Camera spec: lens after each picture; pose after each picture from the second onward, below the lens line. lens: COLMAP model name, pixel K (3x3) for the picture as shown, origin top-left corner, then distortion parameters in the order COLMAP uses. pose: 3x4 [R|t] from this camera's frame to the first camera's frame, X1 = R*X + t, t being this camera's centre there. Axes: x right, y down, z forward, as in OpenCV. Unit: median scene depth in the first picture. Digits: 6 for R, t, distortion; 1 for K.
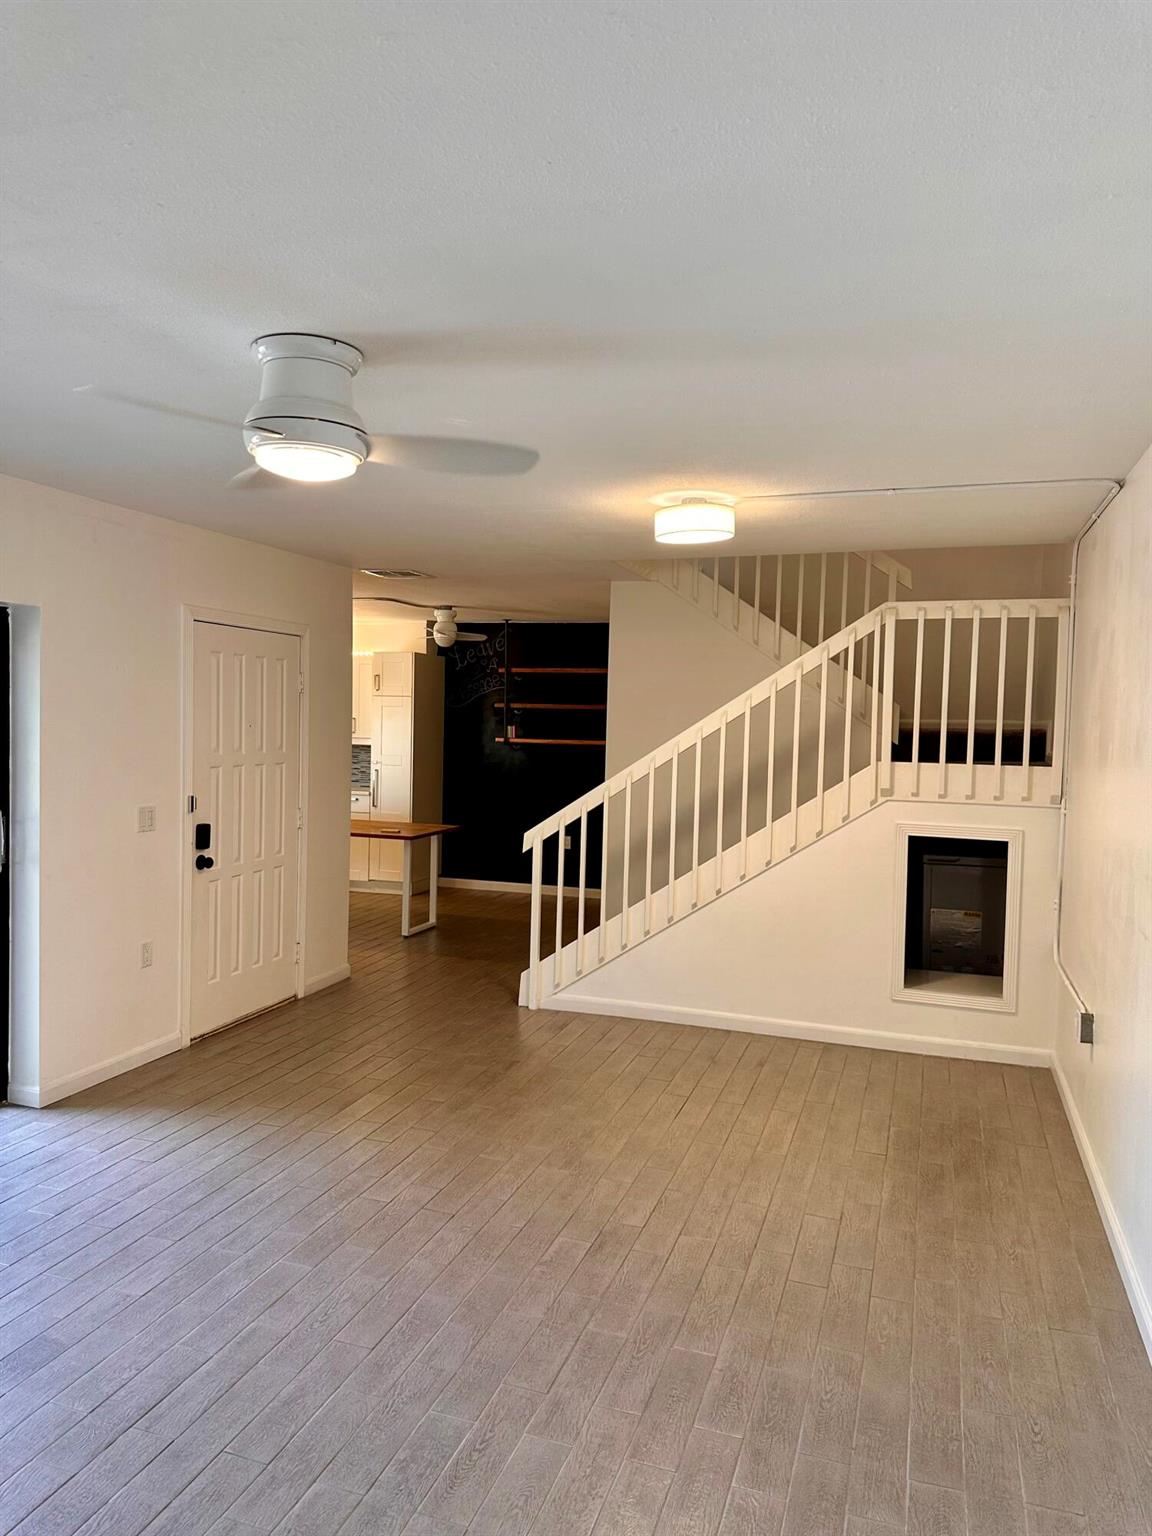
lens RADIAL K [[1079.9, 0, 575.6], [0, 1079.9, 769.1], [0, 0, 1]] dist [-0.003633, 0.000086]
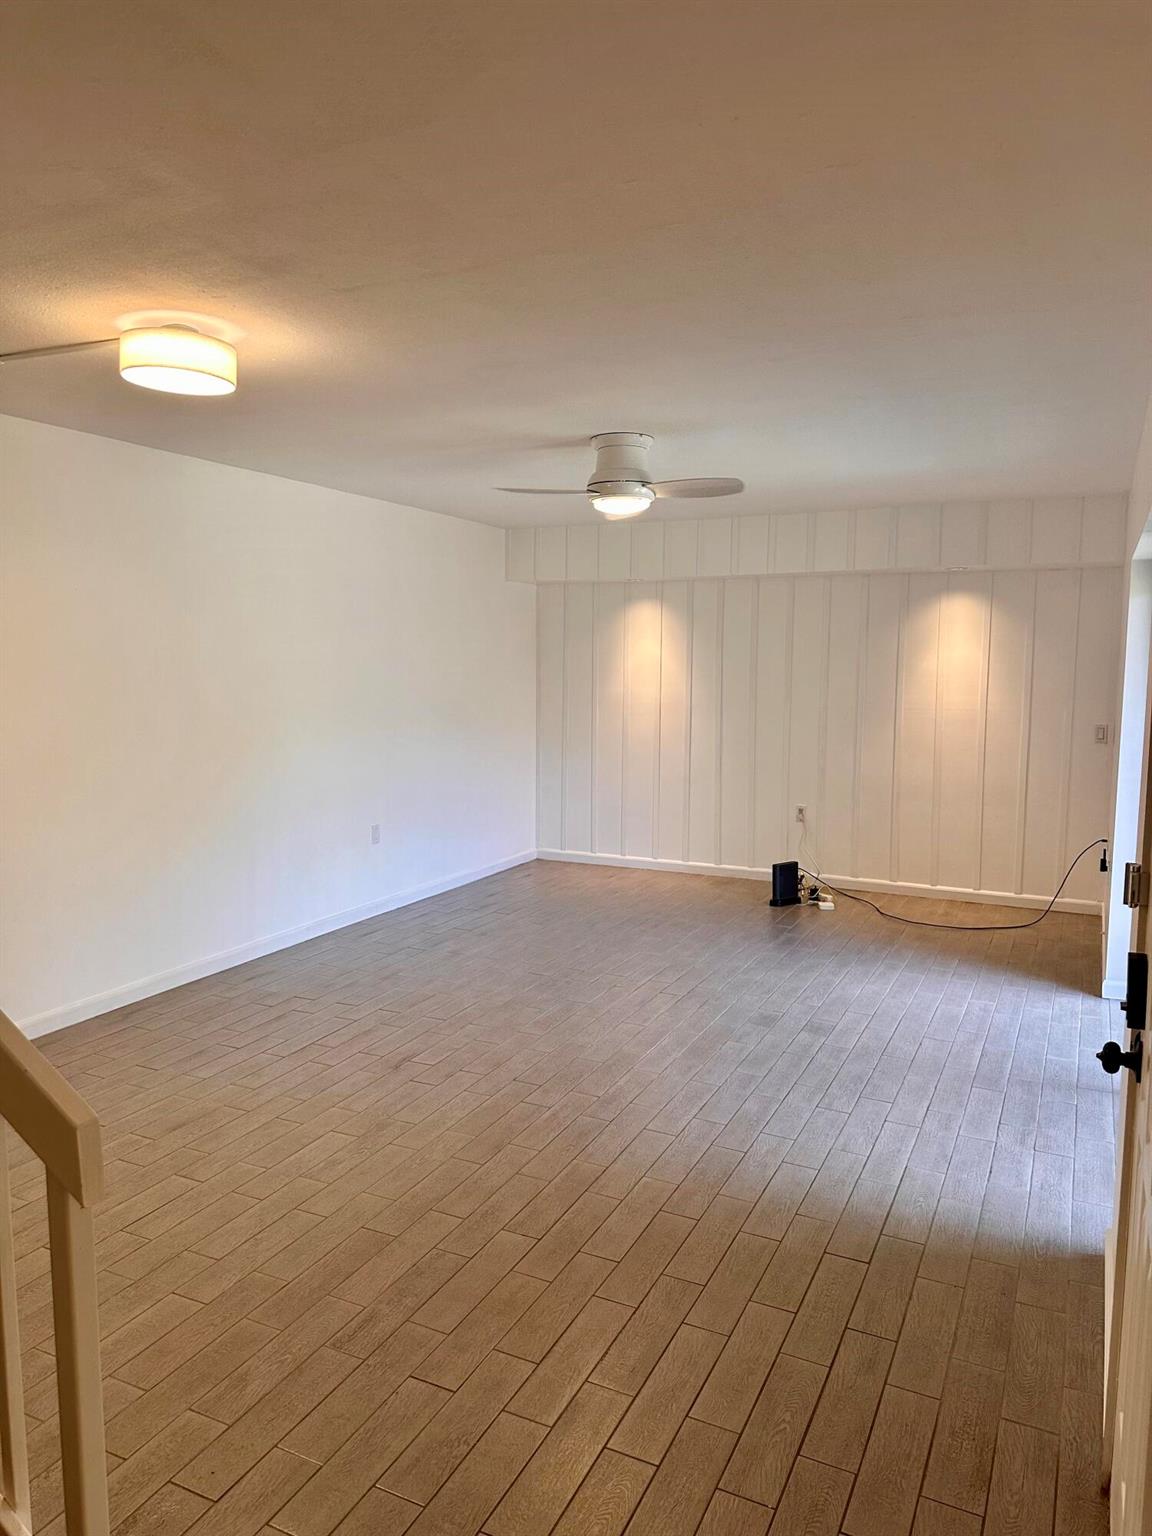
lens RADIAL K [[1079.9, 0, 576.0], [0, 1079.9, 769.3], [0, 0, 1]] dist [-0.003633, 0.000086]
pose [[-0.991576, -0.046143, 0.121026, -0.267060], [-0.027315, 0.987873, 0.152841, -0.082751], [-0.126611, 0.148247, -0.980812, 1.829216]]
